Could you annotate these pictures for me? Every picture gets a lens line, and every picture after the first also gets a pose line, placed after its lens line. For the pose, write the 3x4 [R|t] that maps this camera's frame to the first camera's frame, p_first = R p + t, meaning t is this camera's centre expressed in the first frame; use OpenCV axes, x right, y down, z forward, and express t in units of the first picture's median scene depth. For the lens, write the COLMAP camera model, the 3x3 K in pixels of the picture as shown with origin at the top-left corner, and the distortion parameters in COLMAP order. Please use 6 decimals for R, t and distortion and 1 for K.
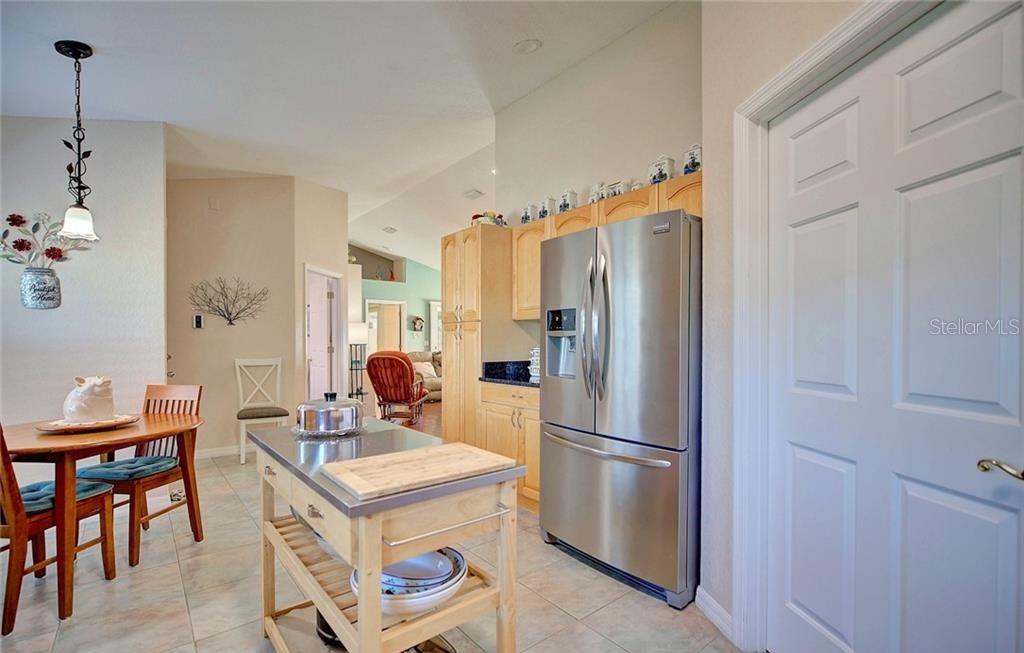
lens RADIAL K [[464.4, 0, 512.0], [0, 464.4, 343.8], [0, 0, 1]] dist [-0.003281, -0.000621]
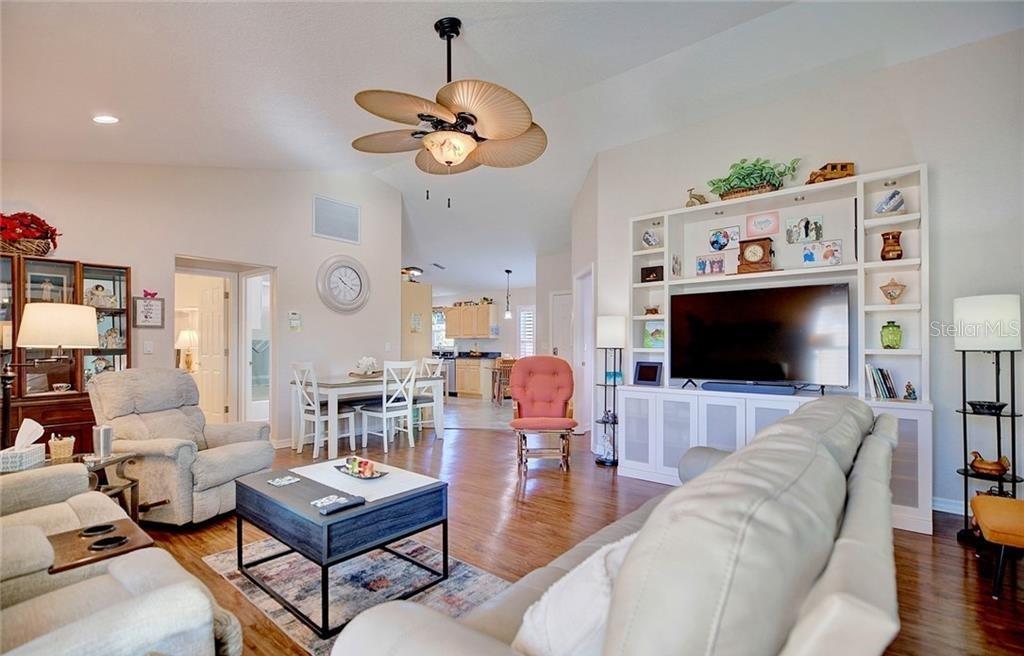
lens RADIAL K [[465.1, 0, 513.3], [0, 465.1, 342.3], [0, 0, 1]] dist [-0.000450, -0.001607]
pose [[-0.978679, -0.001388, -0.205391, -0.081041], [-0.001314, 0.999999, -0.000498, -0.010426], [0.205391, -0.000217, -0.978680, 2.415449]]
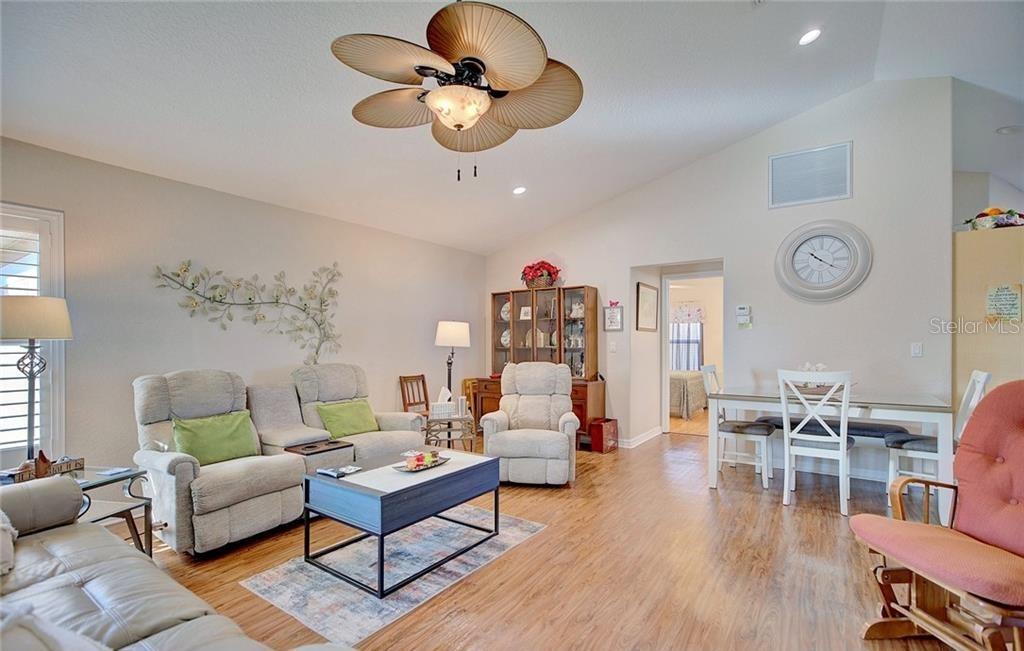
lens RADIAL K [[464.4, 0, 512.0], [0, 464.4, 342.8], [0, 0, 1]] dist [-0.003281, -0.000621]
pose [[-0.282051, 0.000182, 0.959399, -0.594429], [0.004930, 0.999987, 0.001260, -0.012334], [-0.959387, 0.005085, -0.282049, 1.915793]]
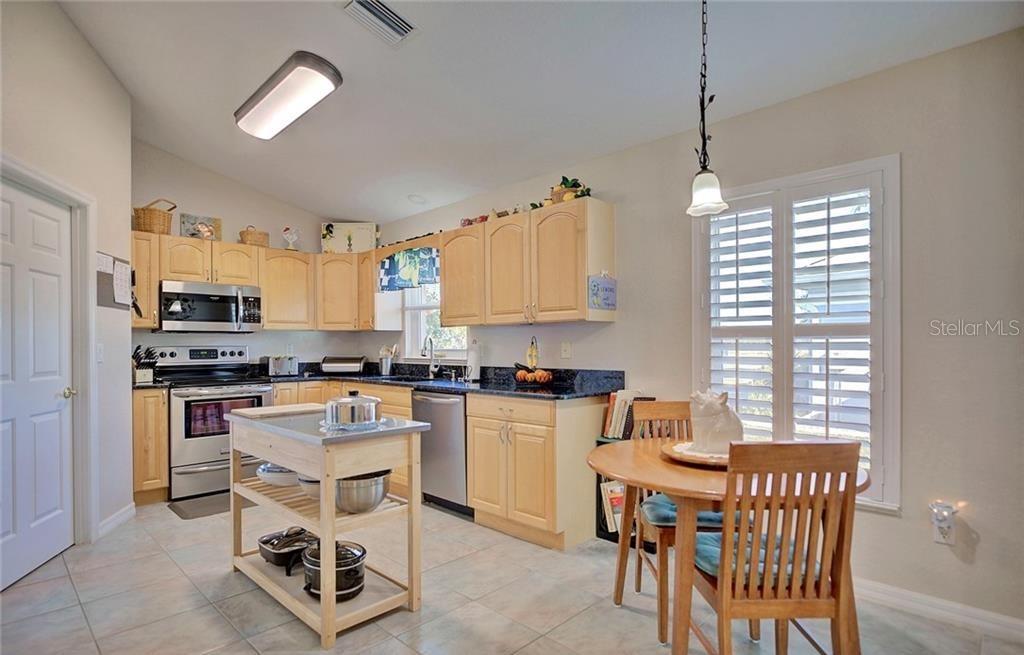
lens RADIAL K [[526.1, 0, 512.3], [0, 526.1, 345.0], [0, 0, 1]] dist [-0.015705, 0.000246]
pose [[-0.993440, 0.004783, -0.114256, -0.249781], [0.003886, 0.999960, 0.008067, -0.005998], [0.114290, 0.007570, -0.993419, 0.906012]]
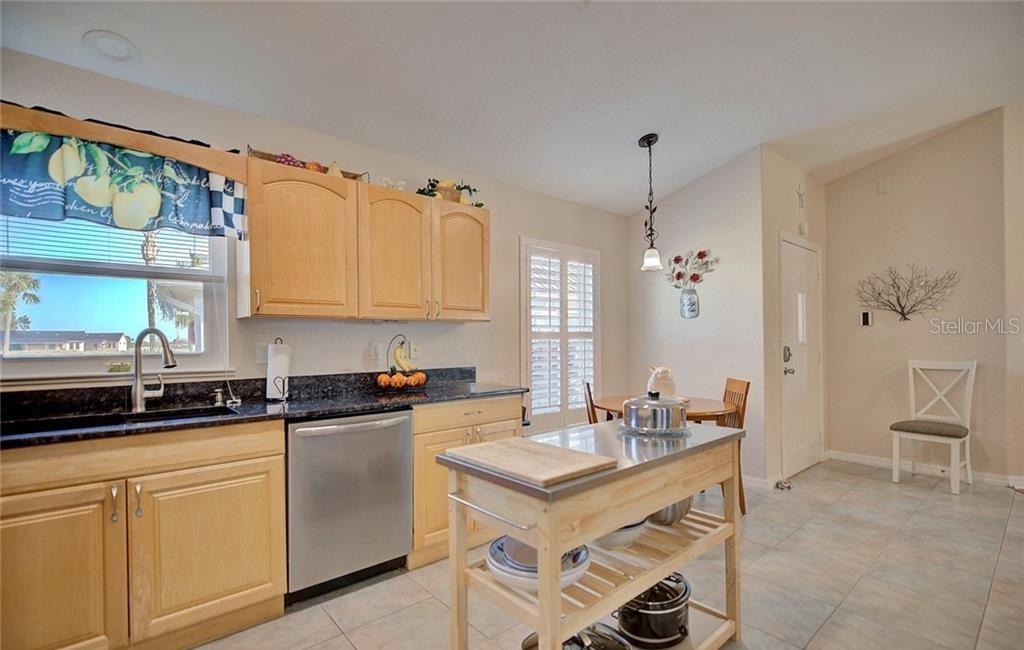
lens RADIAL K [[464.4, 0, 512.0], [0, 464.4, 342.3], [0, 0, 1]] dist [-0.003281, -0.000621]
pose [[0.027960, -0.001476, -0.999608, 0.241905], [0.003606, 0.999993, -0.001376, -0.001344], [0.999603, -0.003566, 0.027965, 0.257629]]
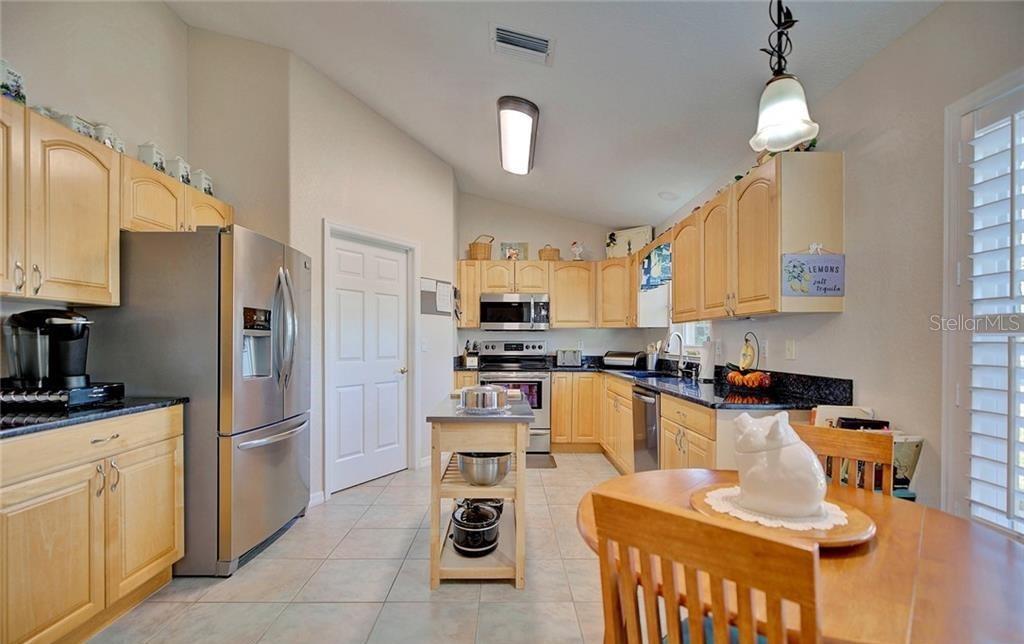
lens RADIAL K [[470.5, 0, 510.1], [0, 470.5, 340.9], [0, 0, 1]] dist [0.001384, 0.000091]
pose [[-0.782854, -0.002209, 0.622202, -0.505437], [0.002287, 0.999977, 0.006427, -0.006159], [-0.622201, 0.006454, -0.782831, 0.784081]]
